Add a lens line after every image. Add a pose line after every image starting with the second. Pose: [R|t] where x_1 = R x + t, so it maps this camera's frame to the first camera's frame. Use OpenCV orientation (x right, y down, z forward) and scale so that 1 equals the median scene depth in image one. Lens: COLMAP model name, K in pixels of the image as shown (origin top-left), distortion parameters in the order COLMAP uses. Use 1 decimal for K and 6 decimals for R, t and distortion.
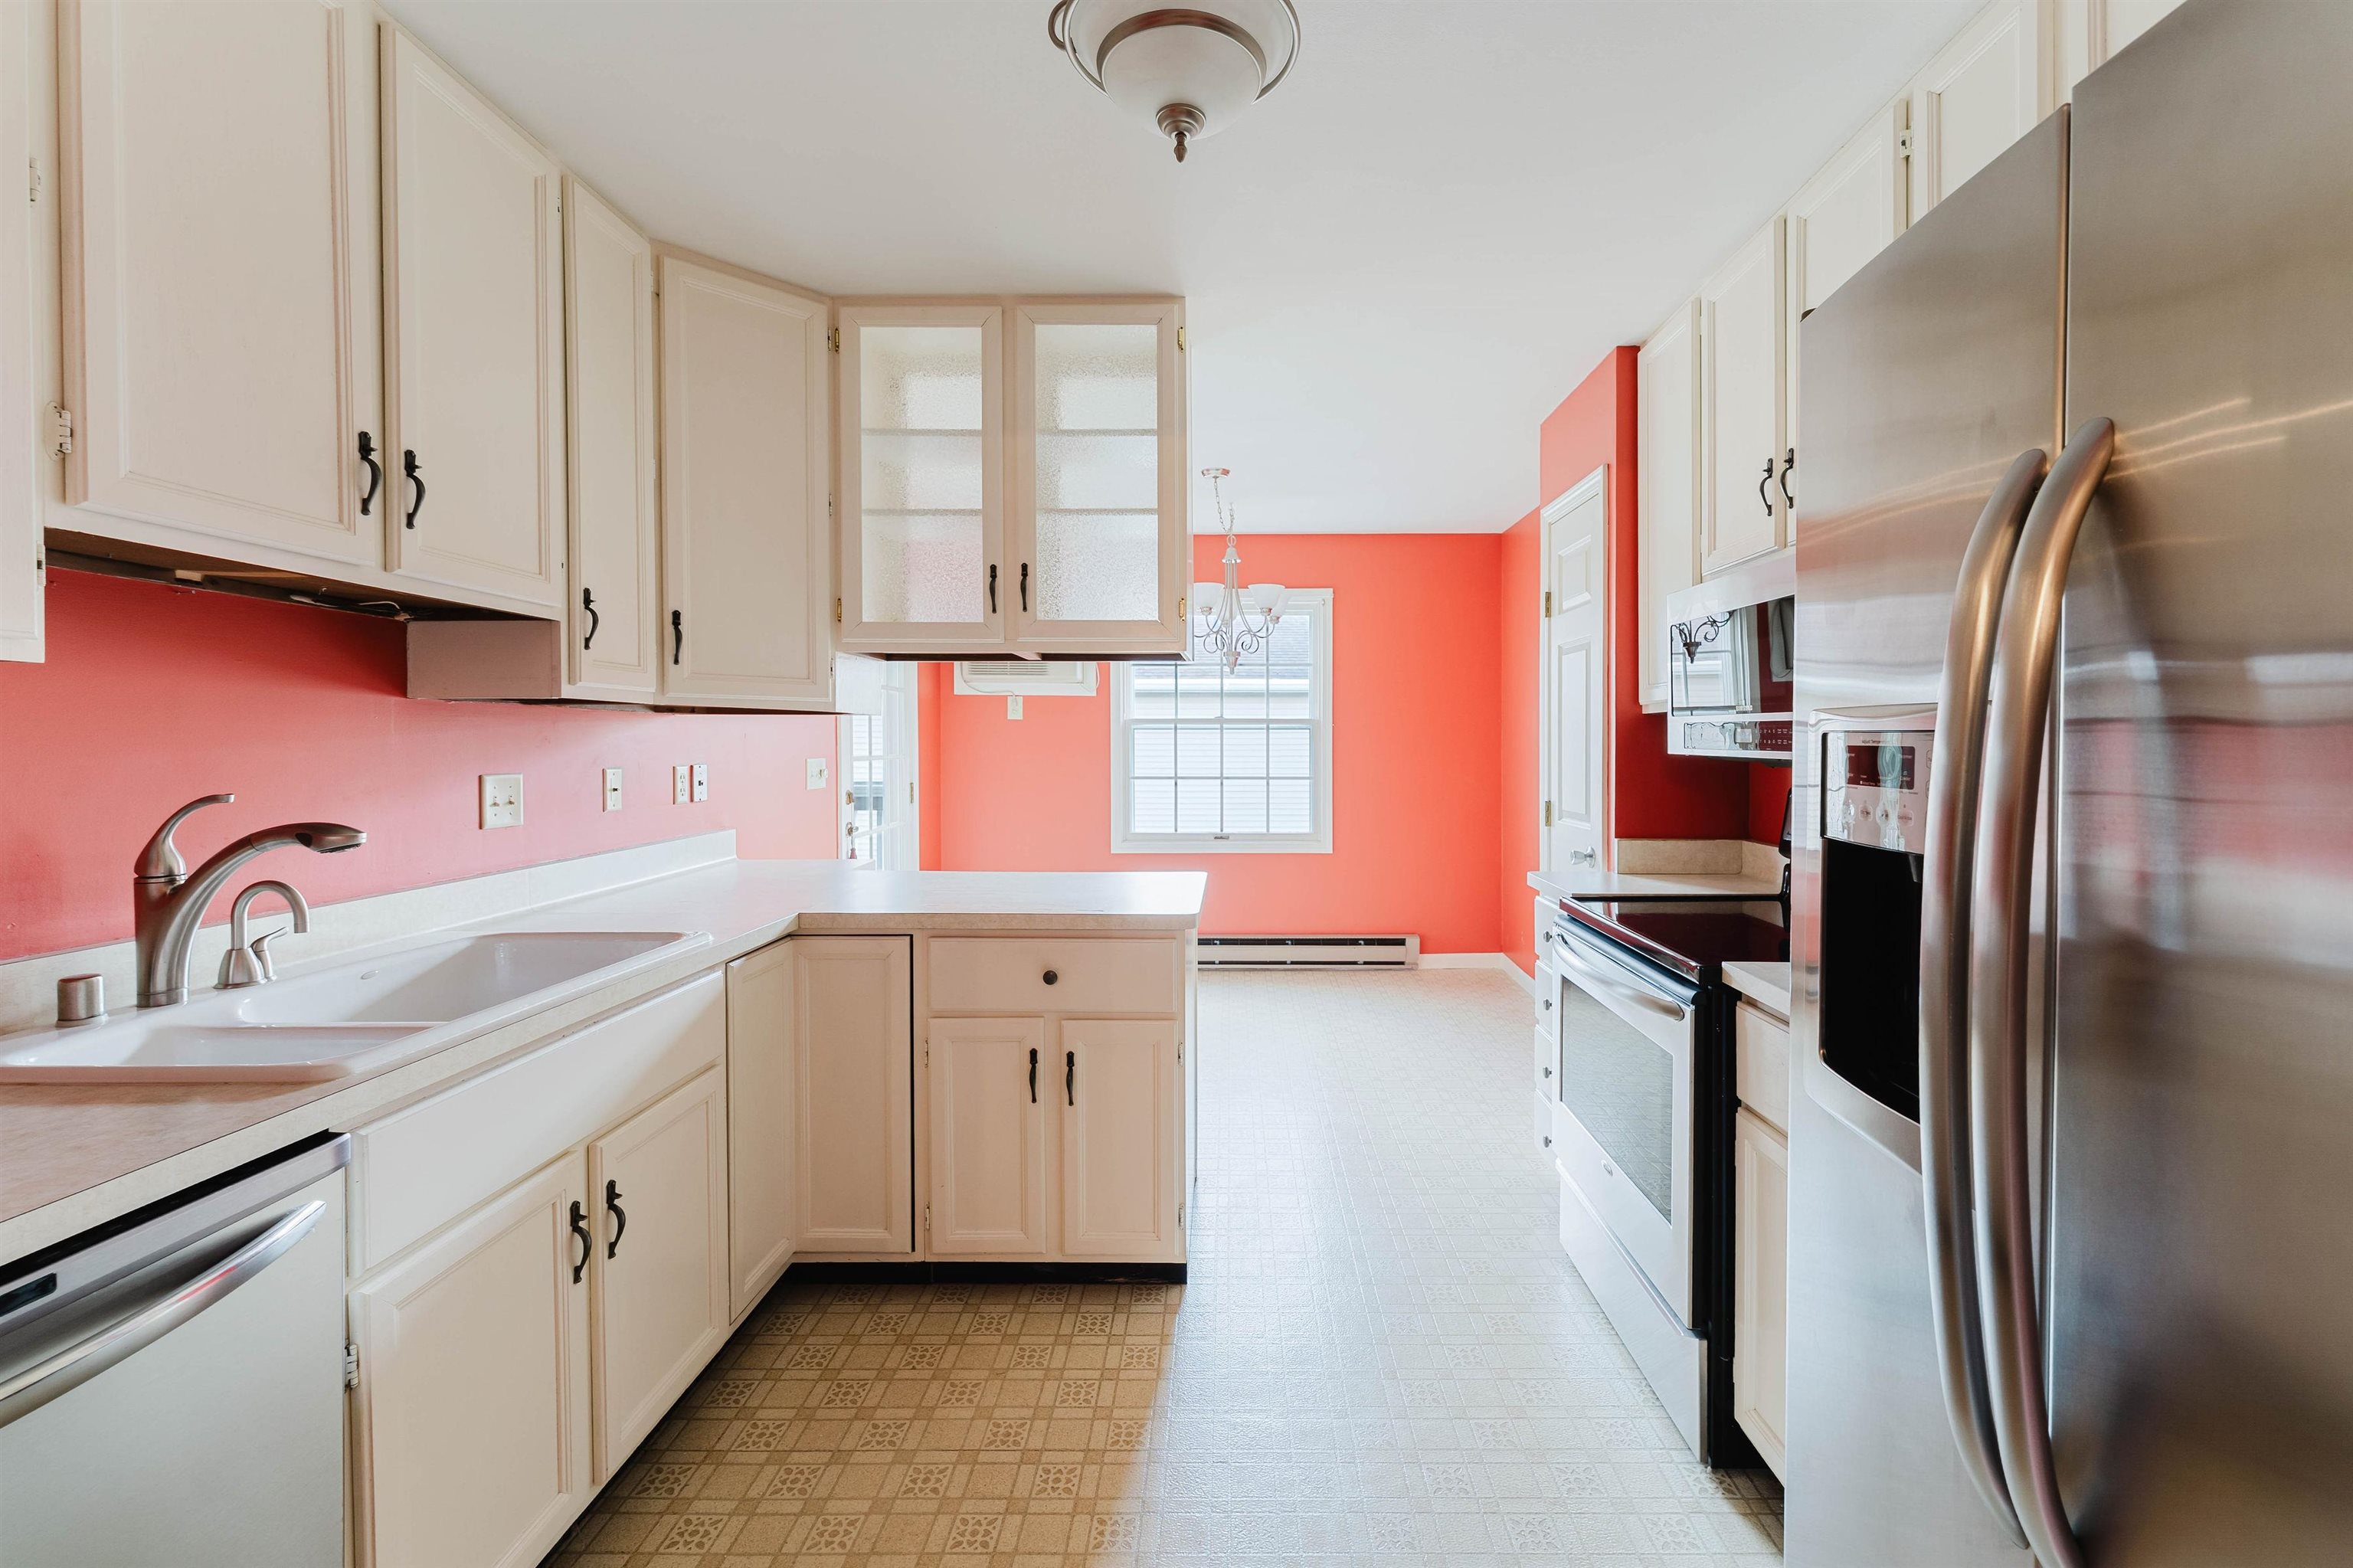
lens RADIAL K [[966.1, 0, 1229.7], [0, 966.1, 766.0], [0, 0, 1]] dist [0.001563, -0.000400]
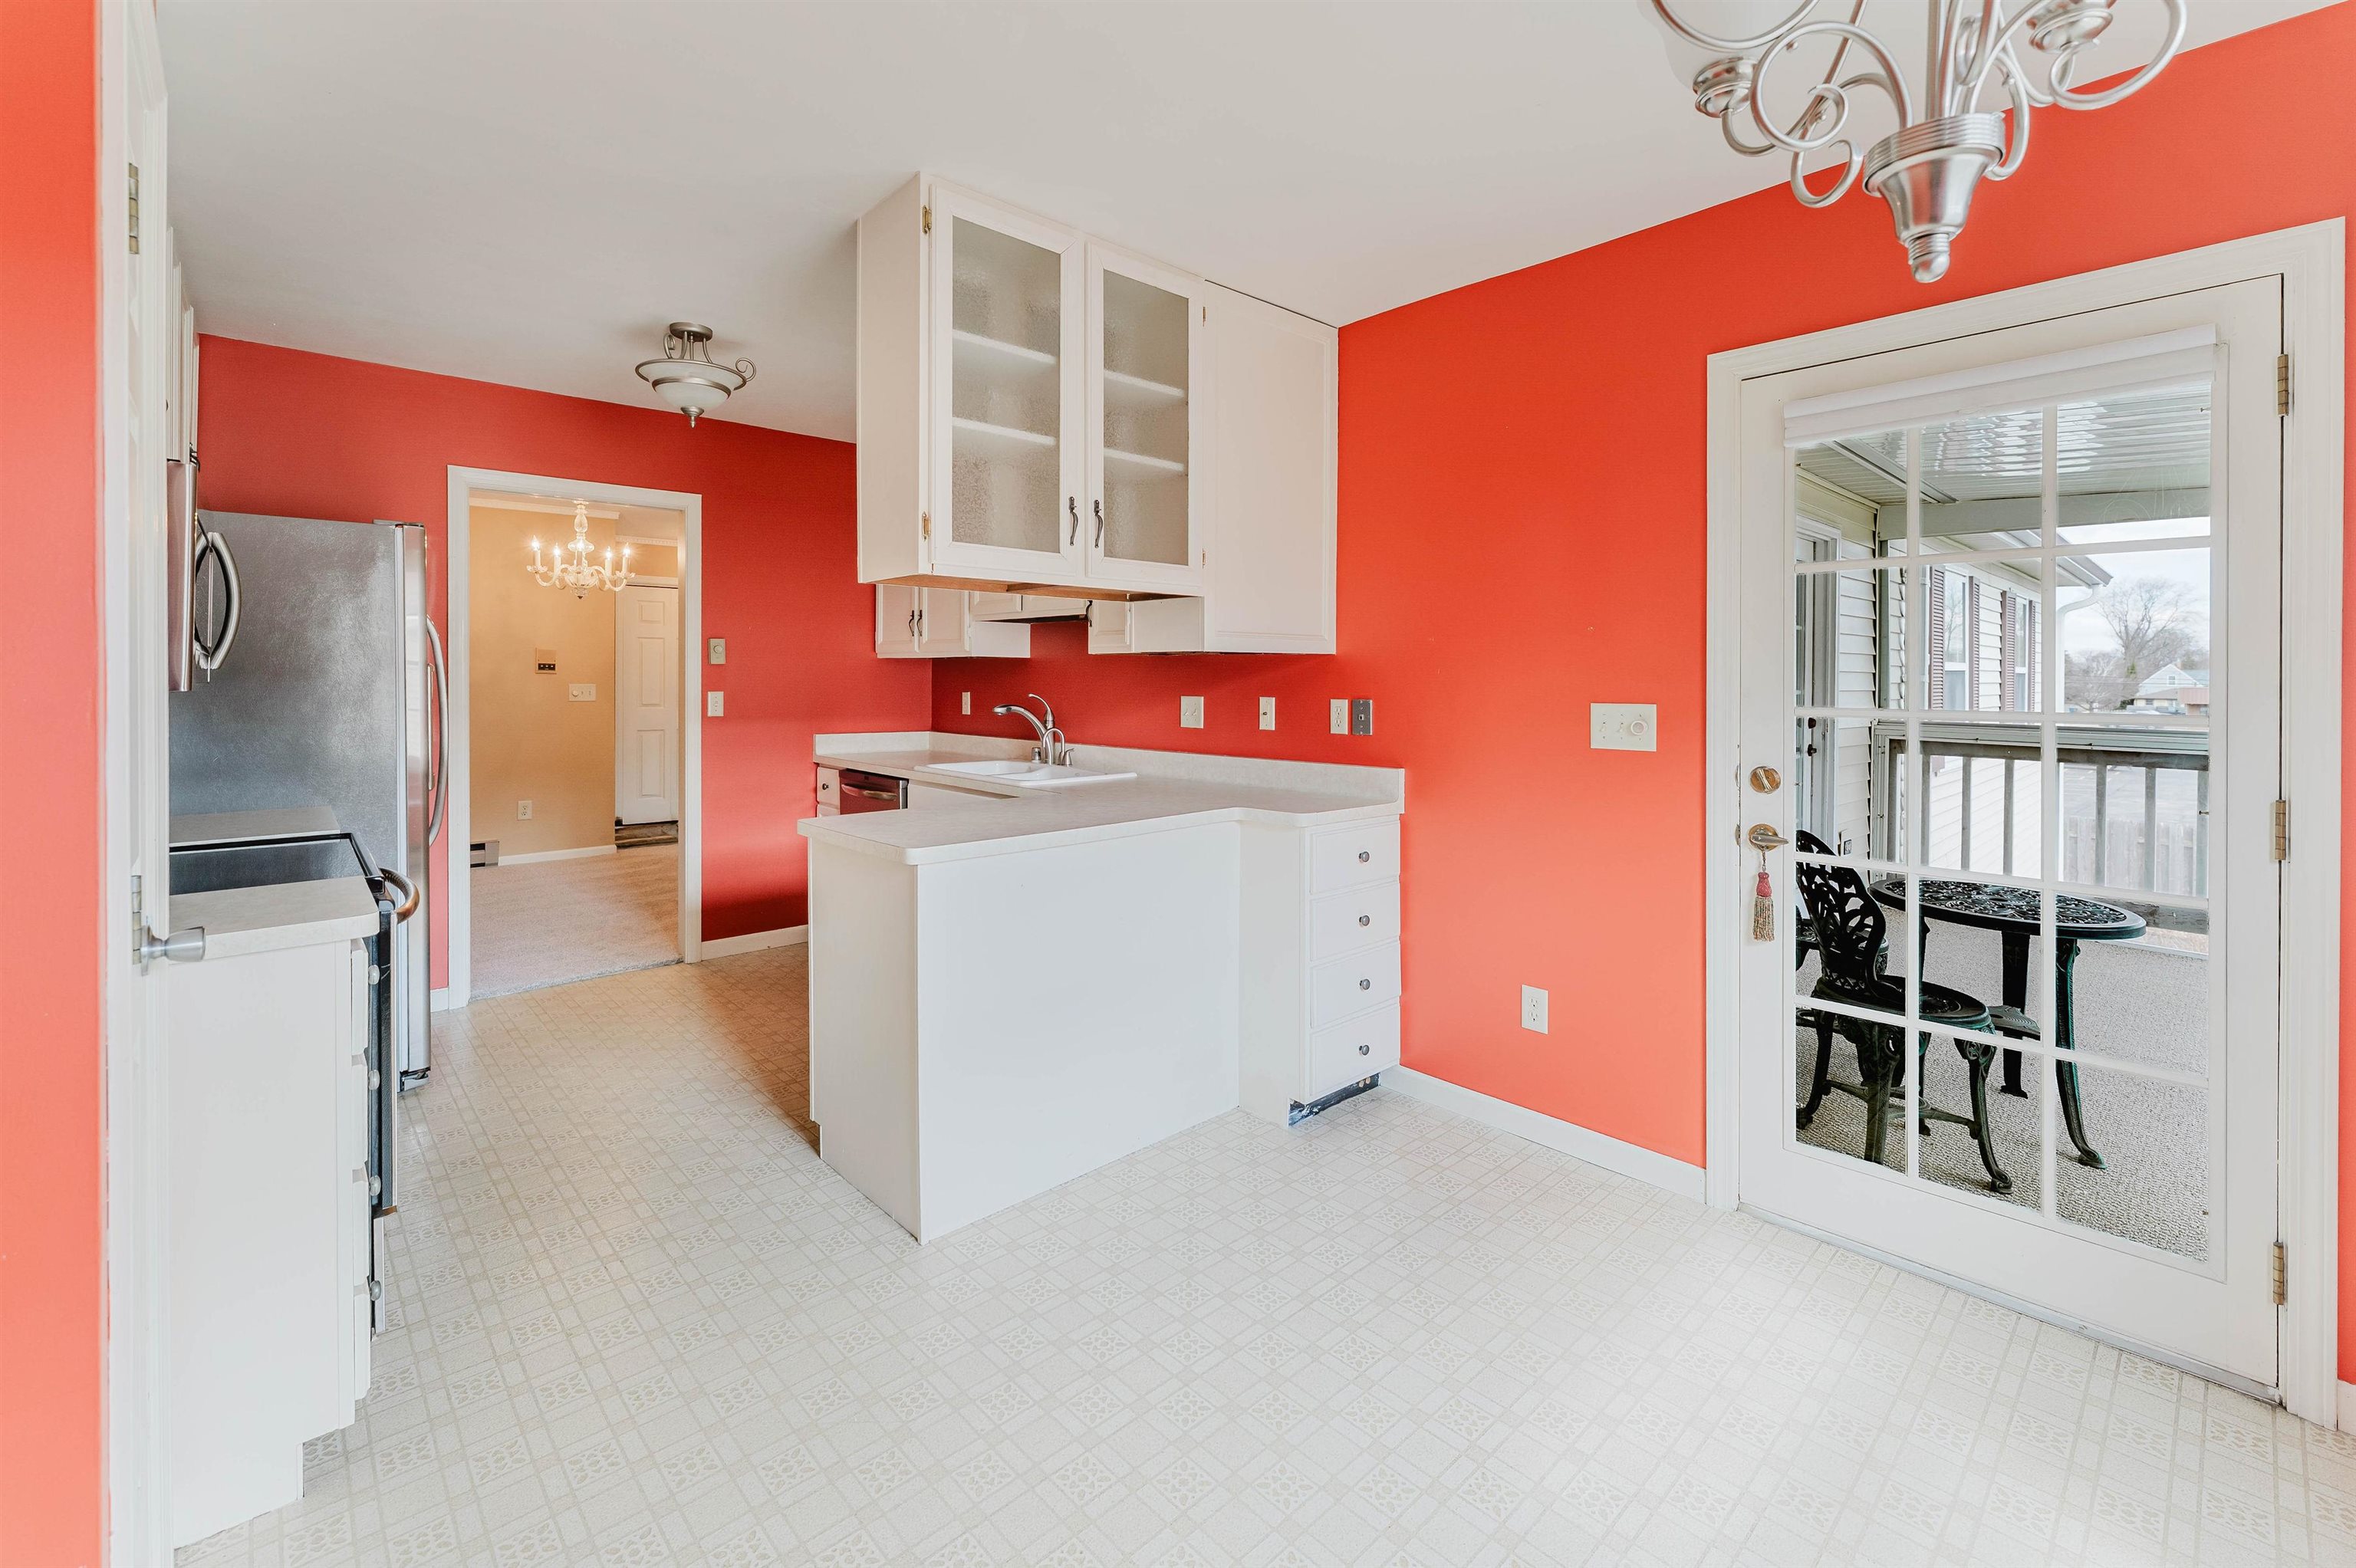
lens RADIAL K [[1034.1, 0, 1169.0], [0, 1034.1, 702.4], [0, 0, 1]] dist [0.023501, -0.000001]
pose [[-0.742859, 0.013399, -0.669314, 0.481445], [-0.020559, 0.998872, 0.042814, -0.055741], [0.669132, 0.045565, -0.741745, 2.241544]]
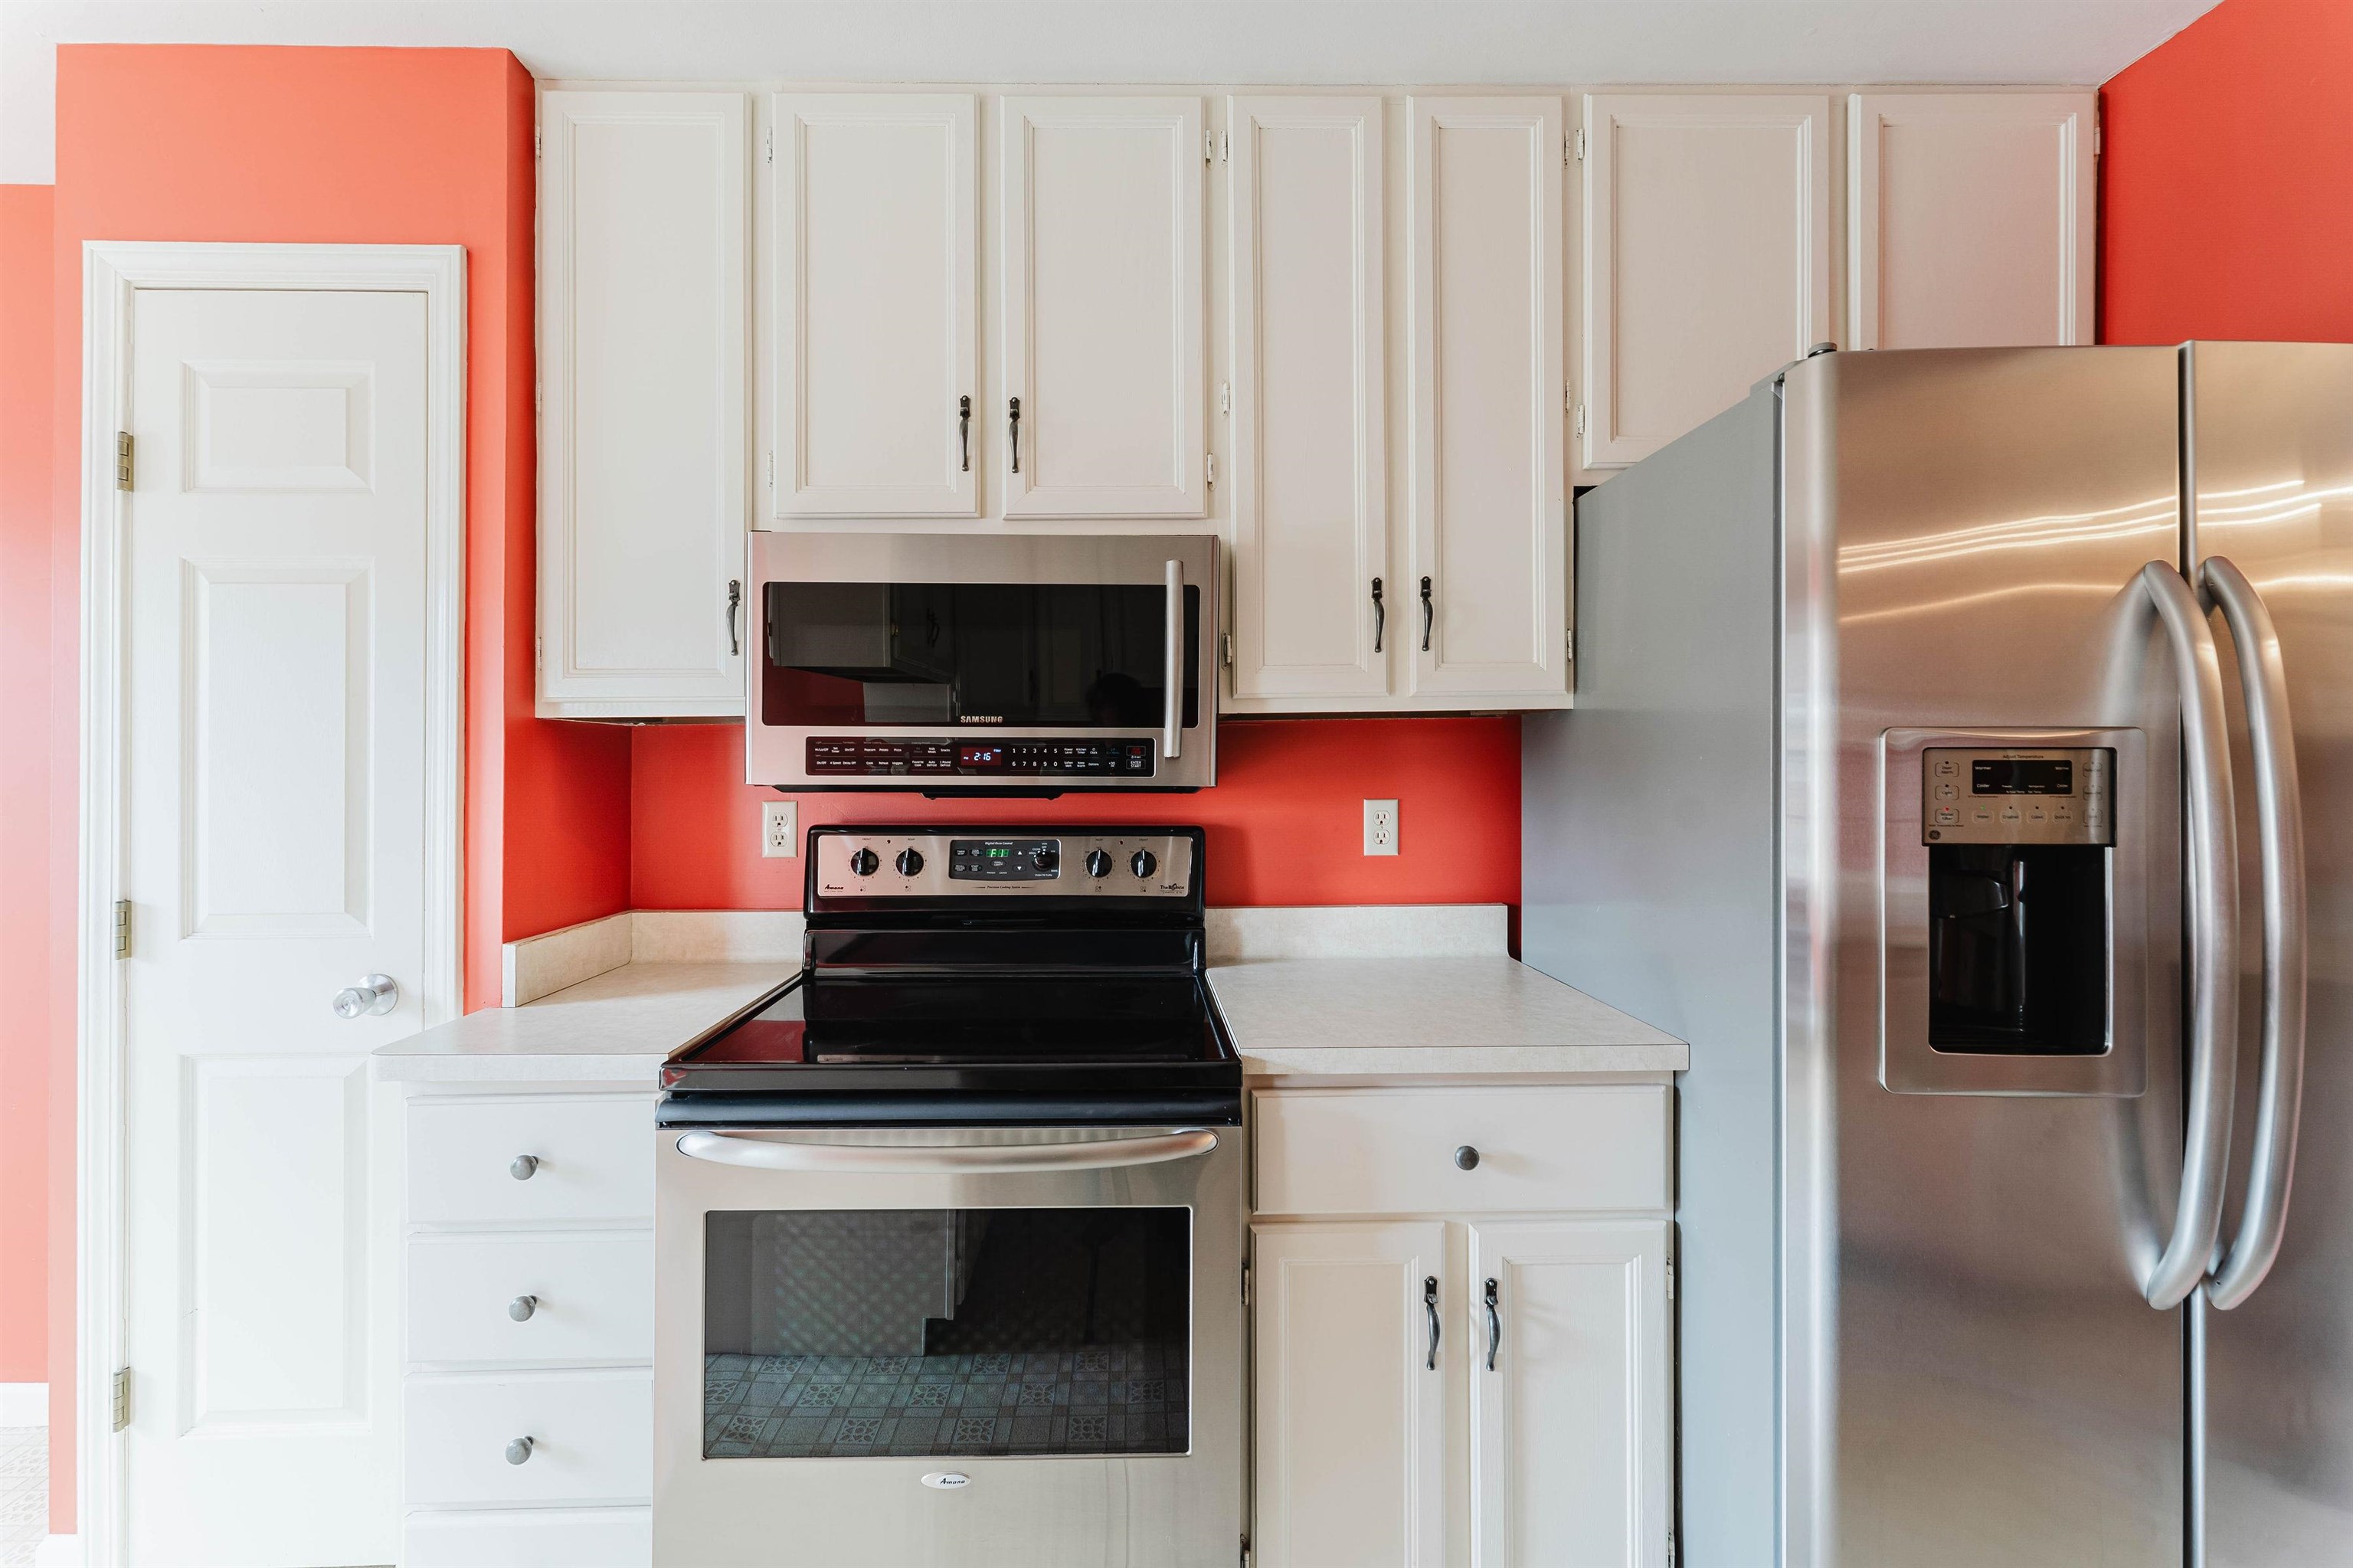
lens RADIAL K [[973.0, 0, 1158.0], [0, 973.0, 758.3], [0, 0, 1]] dist [0.000895, 0.000088]
pose [[-0.022740, 0.012472, 0.999664, -0.202769], [0.028997, 0.999510, -0.011810, -0.015861], [-0.999321, 0.028719, -0.023090, 0.827597]]
